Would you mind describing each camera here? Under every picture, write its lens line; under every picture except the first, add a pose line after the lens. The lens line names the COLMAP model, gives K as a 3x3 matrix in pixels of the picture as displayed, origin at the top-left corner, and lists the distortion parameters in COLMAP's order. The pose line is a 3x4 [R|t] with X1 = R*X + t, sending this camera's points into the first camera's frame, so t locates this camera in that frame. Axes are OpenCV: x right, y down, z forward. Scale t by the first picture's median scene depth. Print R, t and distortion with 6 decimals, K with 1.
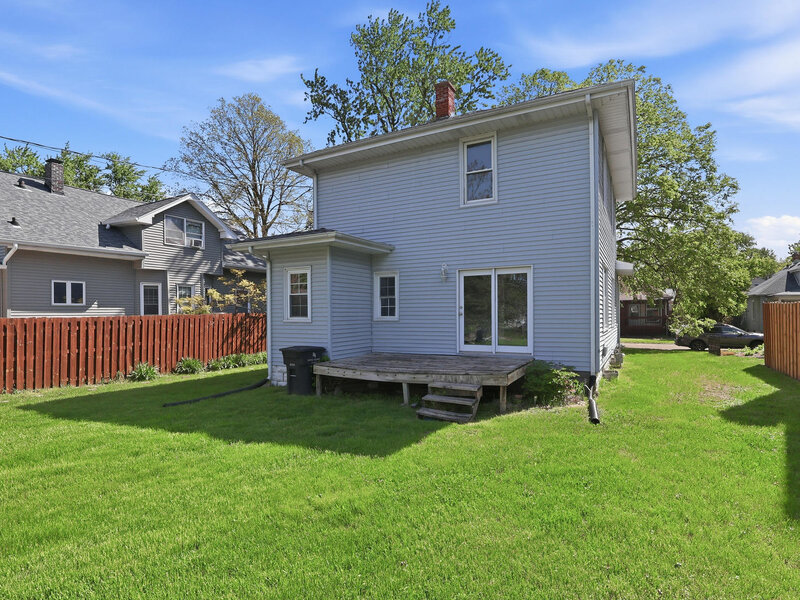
lens RADIAL K [[434.6, 0, 400.0], [0, 434.6, 323.9], [0, 0, 1]] dist [0.024003, 0.000193]
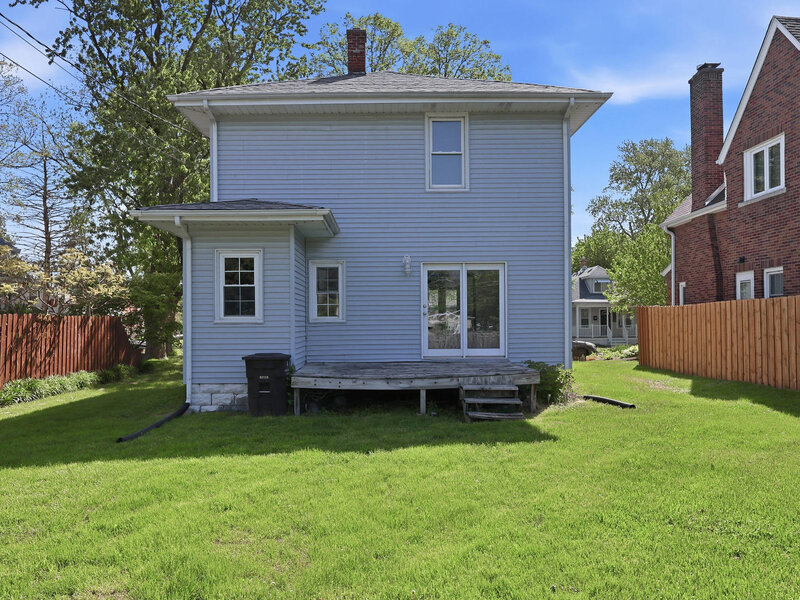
lens RADIAL K [[618.5, 0, 402.3], [0, 618.5, 344.9], [0, 0, 1]] dist [0.000729, -0.001382]
pose [[0.875983, -0.017047, 0.482040, -0.503276], [0.012015, 0.999836, 0.013524, 0.022296], [-0.482192, -0.006055, 0.876045, -0.060972]]
